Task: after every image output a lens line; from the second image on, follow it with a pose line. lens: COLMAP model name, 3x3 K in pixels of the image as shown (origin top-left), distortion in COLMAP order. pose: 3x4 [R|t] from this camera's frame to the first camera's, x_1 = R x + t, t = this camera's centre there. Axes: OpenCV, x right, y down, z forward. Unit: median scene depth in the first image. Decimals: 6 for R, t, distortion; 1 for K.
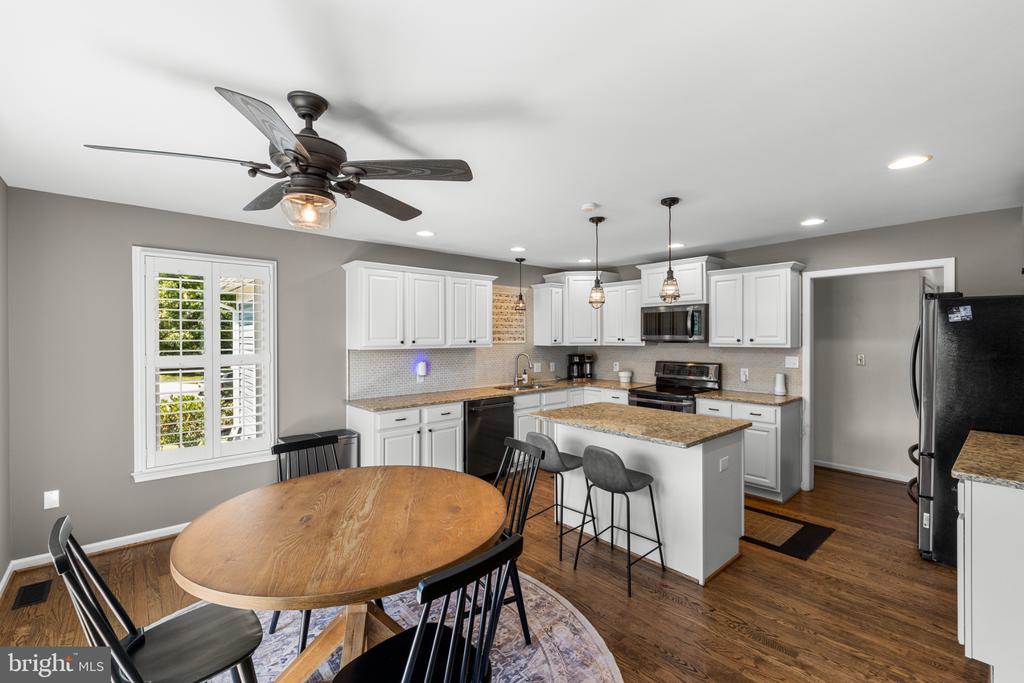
lens RADIAL K [[442.0, 0, 513.9], [0, 442.0, 339.6], [0, 0, 1]] dist [0.000873, 0.000448]
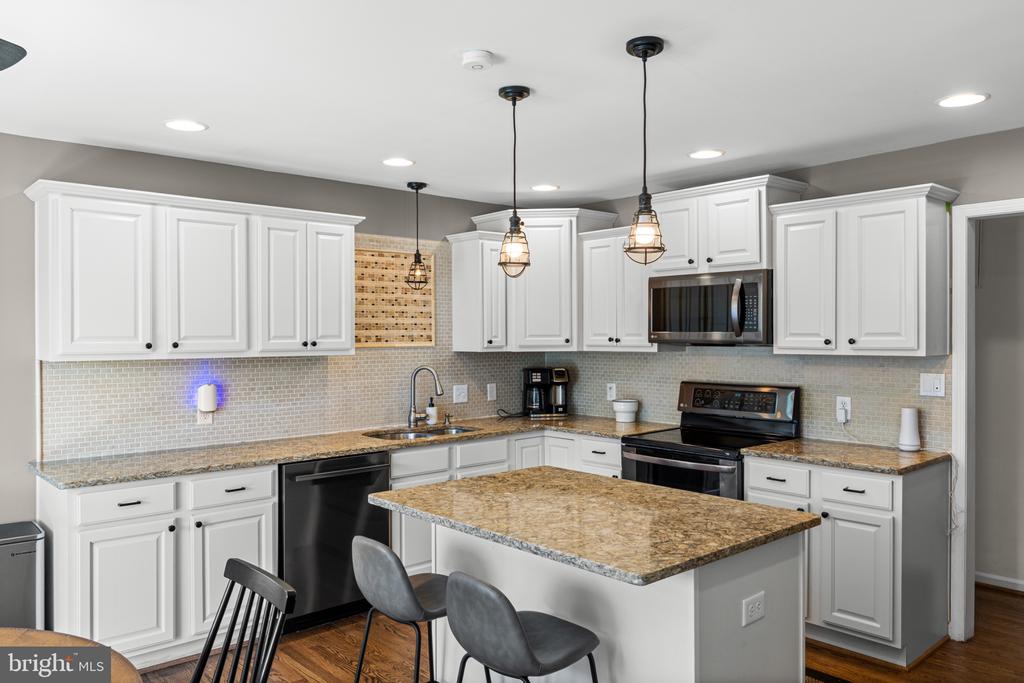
lens RADIAL K [[764.3, 0, 510.8], [0, 764.3, 341.7], [0, 0, 1]] dist [0.003783, -0.004958]
pose [[0.999991, -0.000680, 0.004233, 0.141283], [0.000664, 0.999993, 0.003716, -0.001742], [-0.004236, -0.003714, 0.999984, 0.127970]]
